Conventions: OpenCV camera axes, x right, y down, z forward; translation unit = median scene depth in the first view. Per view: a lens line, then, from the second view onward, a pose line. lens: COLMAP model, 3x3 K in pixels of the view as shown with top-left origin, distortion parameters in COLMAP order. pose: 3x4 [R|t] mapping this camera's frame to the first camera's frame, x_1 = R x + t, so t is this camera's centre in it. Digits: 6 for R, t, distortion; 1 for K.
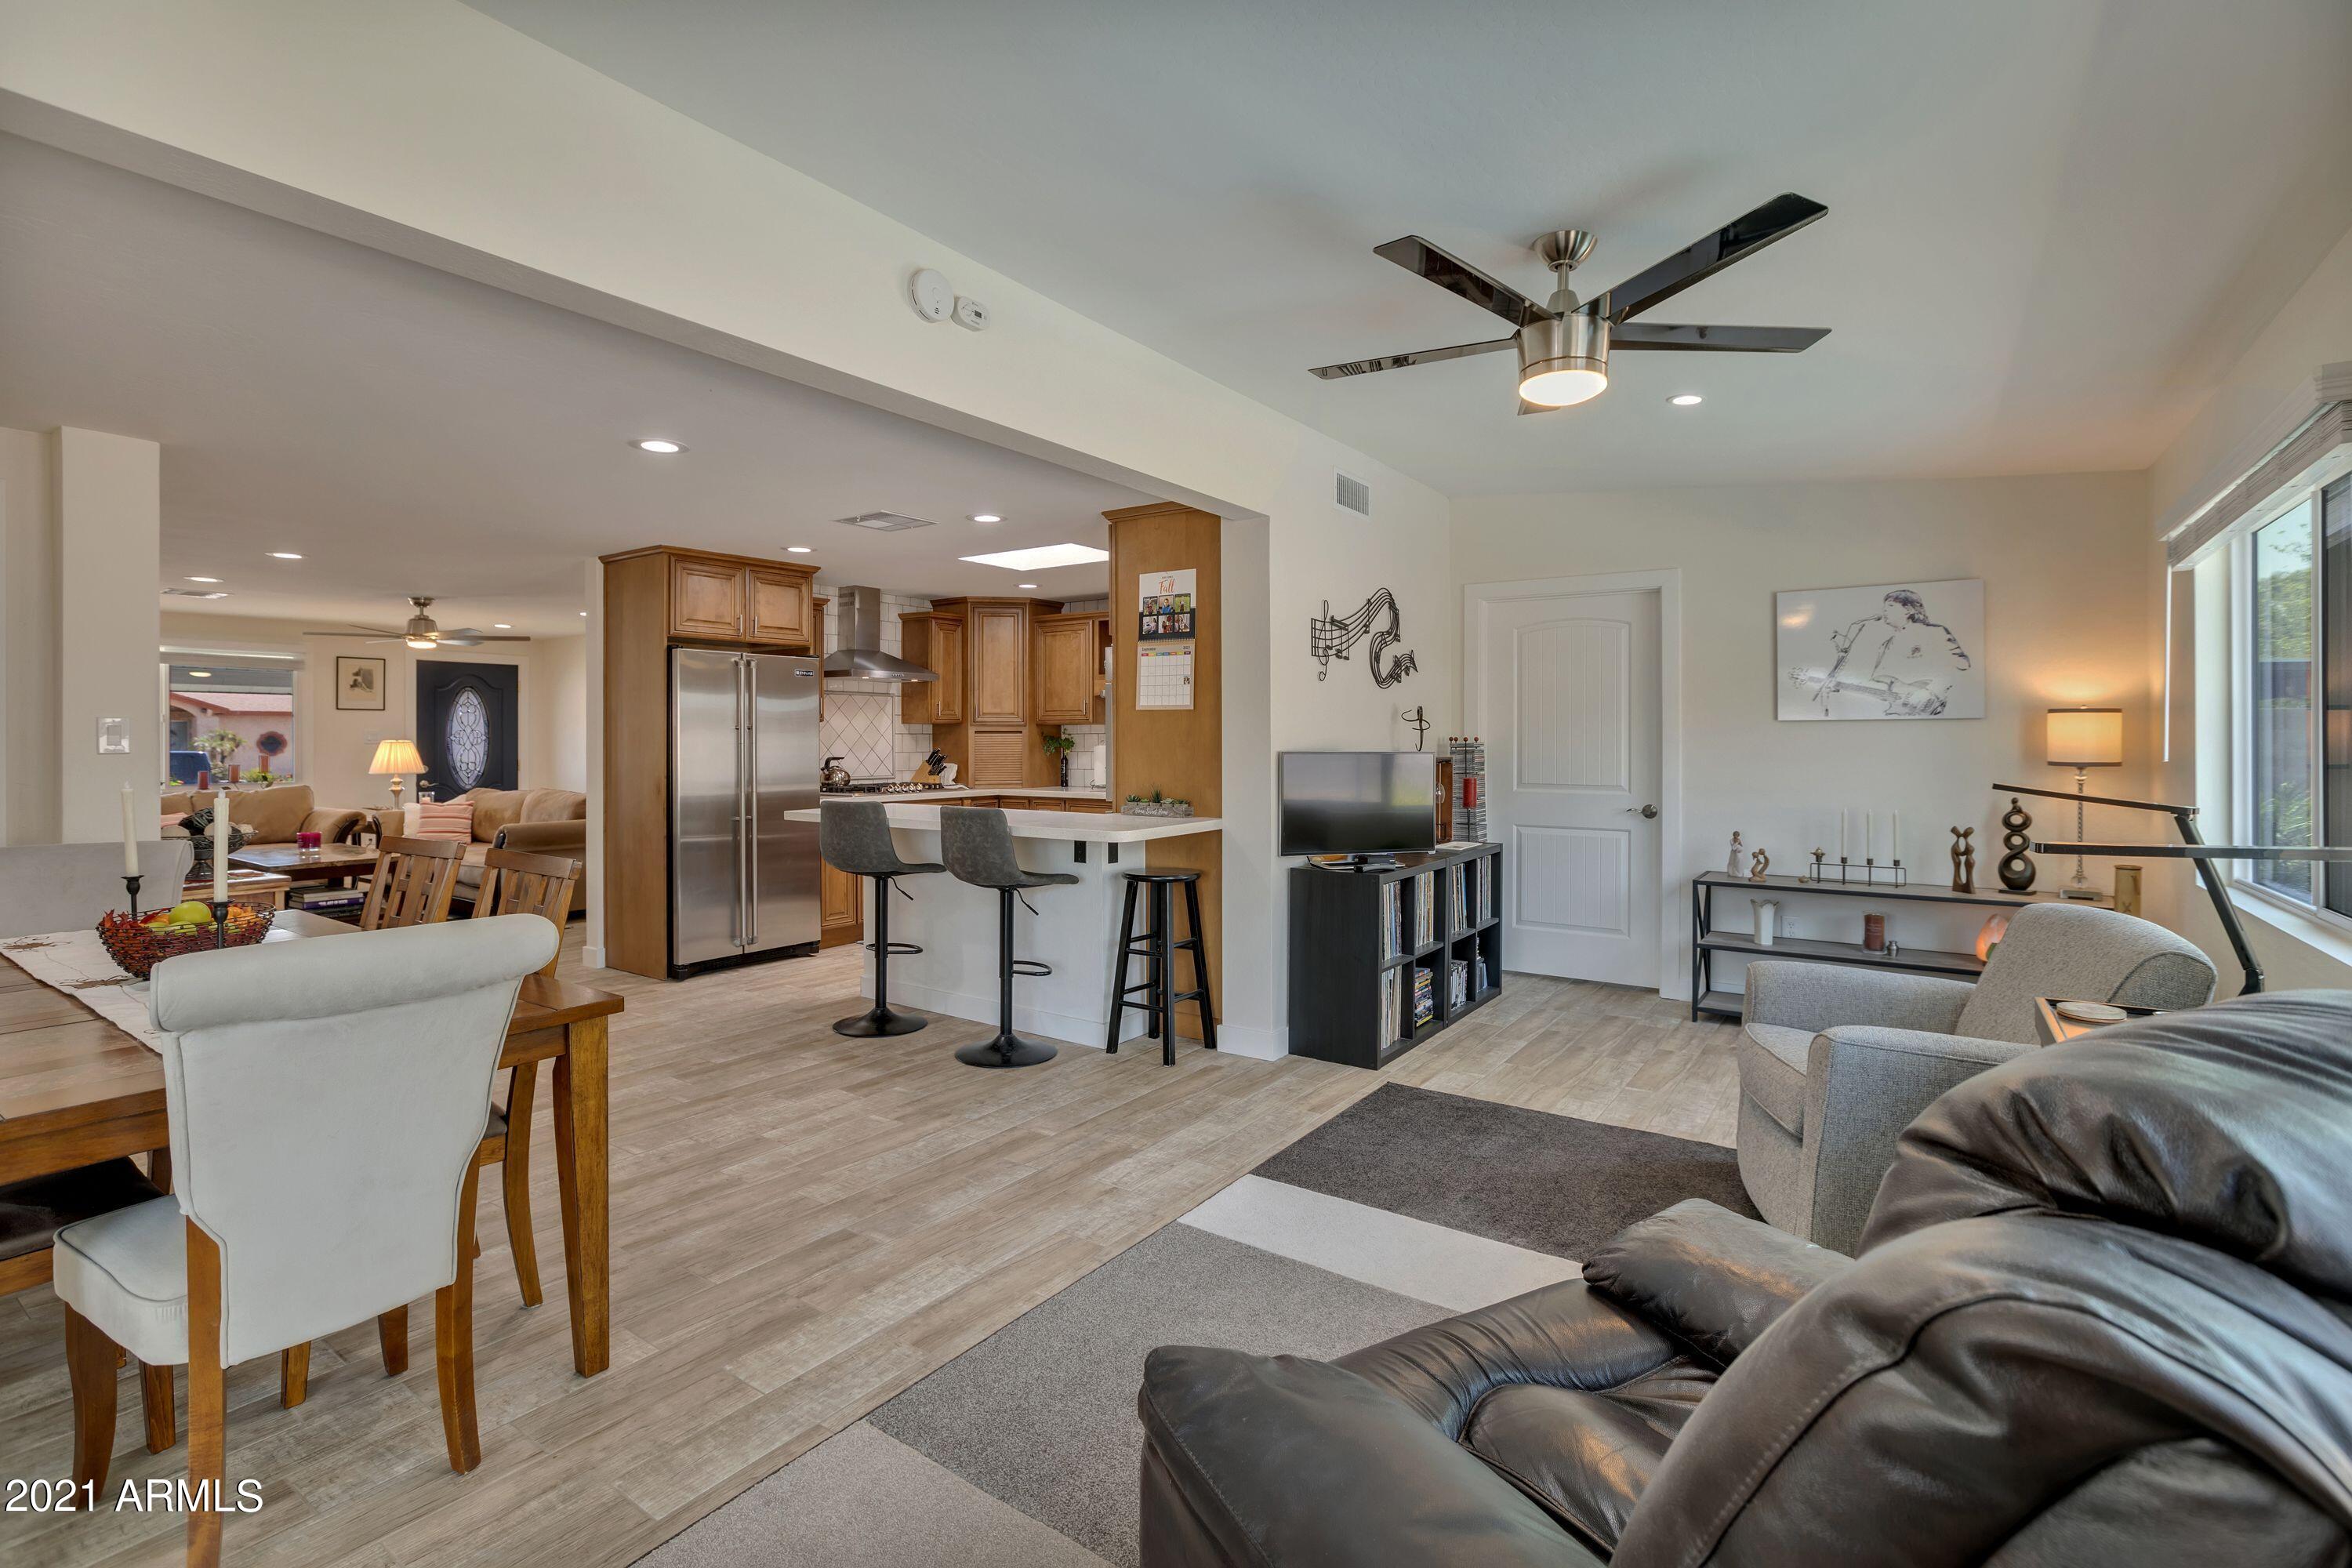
lens RADIAL K [[1076.0, 0, 1163.0], [0, 1076.0, 744.6], [0, 0, 1]] dist [-0.016389, 0.005927]
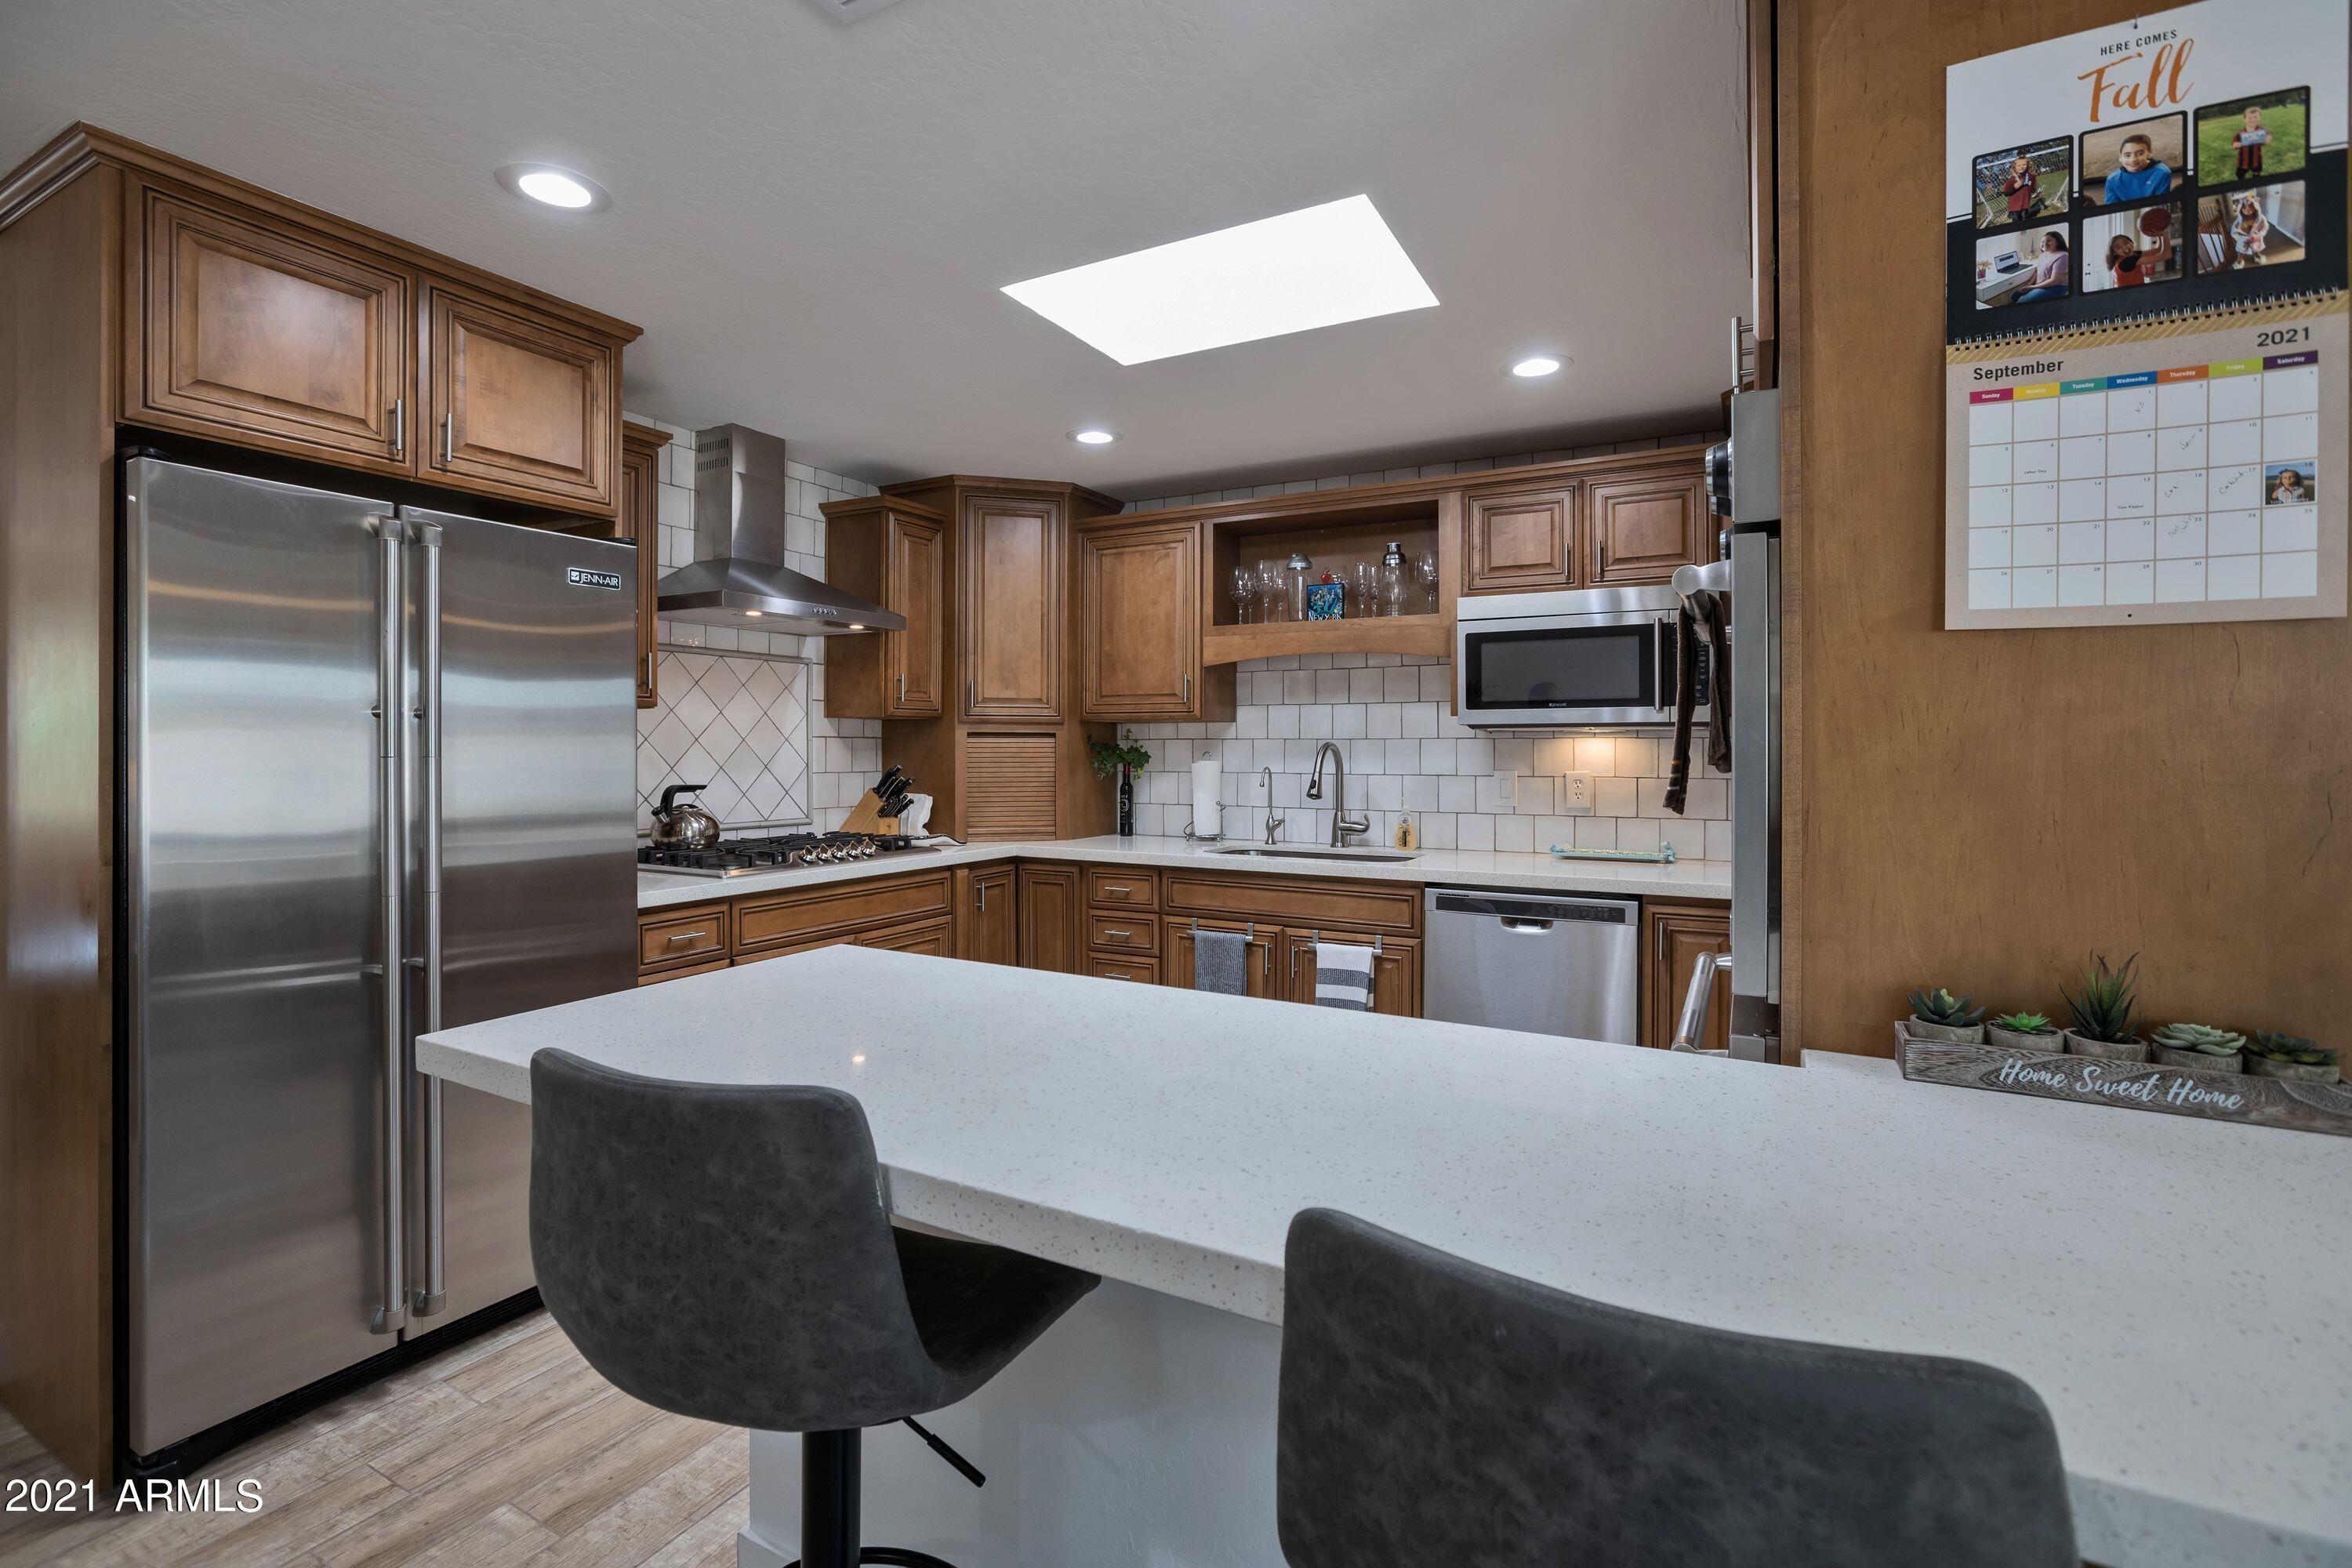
lens RADIAL K [[1076.0, 0, 1163.3], [0, 1076.0, 751.7], [0, 0, 1]] dist [-0.016389, 0.005927]
pose [[0.995351, 0.004289, 0.096222, -0.187493], [-0.004173, 0.999990, -0.001406, -0.004271], [-0.096227, 0.000998, 0.995359, 0.675529]]
